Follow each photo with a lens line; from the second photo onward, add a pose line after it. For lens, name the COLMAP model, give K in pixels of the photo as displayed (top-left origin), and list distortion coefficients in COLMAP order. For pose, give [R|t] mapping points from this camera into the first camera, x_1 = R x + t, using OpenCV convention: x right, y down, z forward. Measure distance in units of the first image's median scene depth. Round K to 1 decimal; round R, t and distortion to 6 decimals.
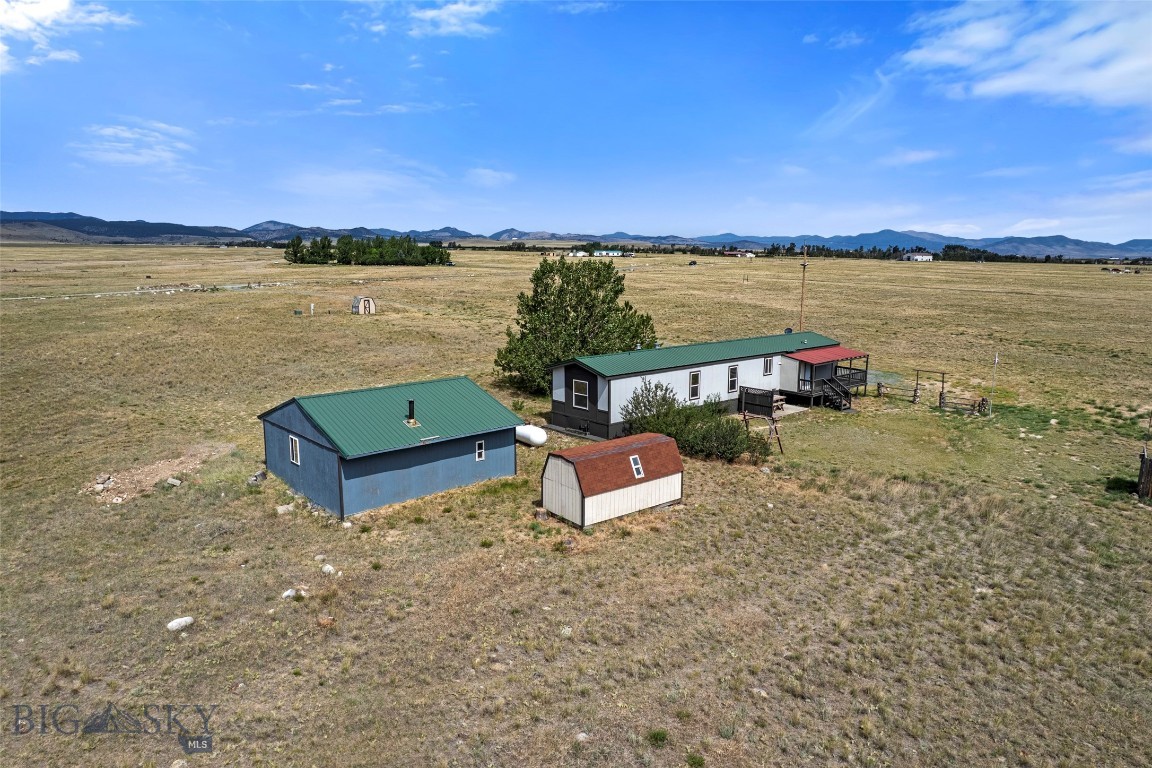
lens RADIAL K [[741.7, 0, 574.9], [0, 741.7, 384.8], [0, 0, 1]] dist [-0.085700, 0.080778]
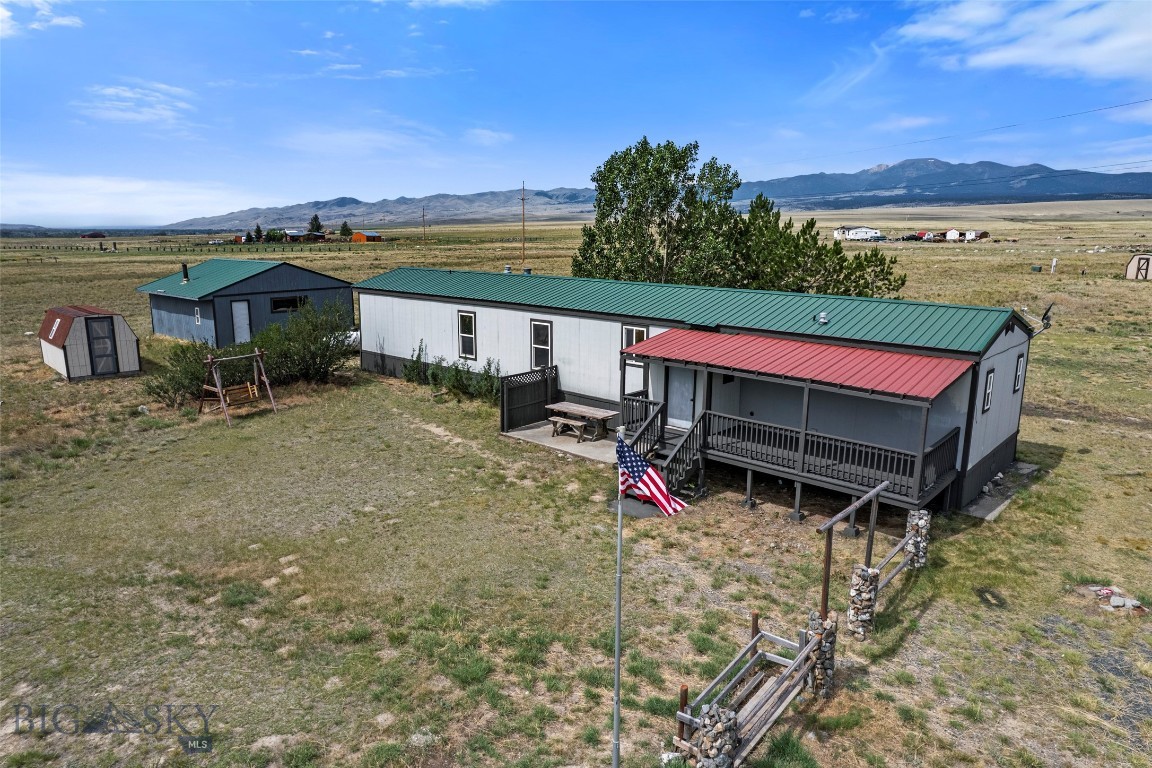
lens RADIAL K [[745.9, 0, 576.0], [0, 745.9, 384.0], [0, 0, 1]] dist [-0.082878, 0.074301]
pose [[0.107575, 0.202156, -0.973427, 0.732663], [-0.173602, 0.967886, 0.181820, -0.081850], [0.978923, 0.149429, 0.139215, 0.968307]]
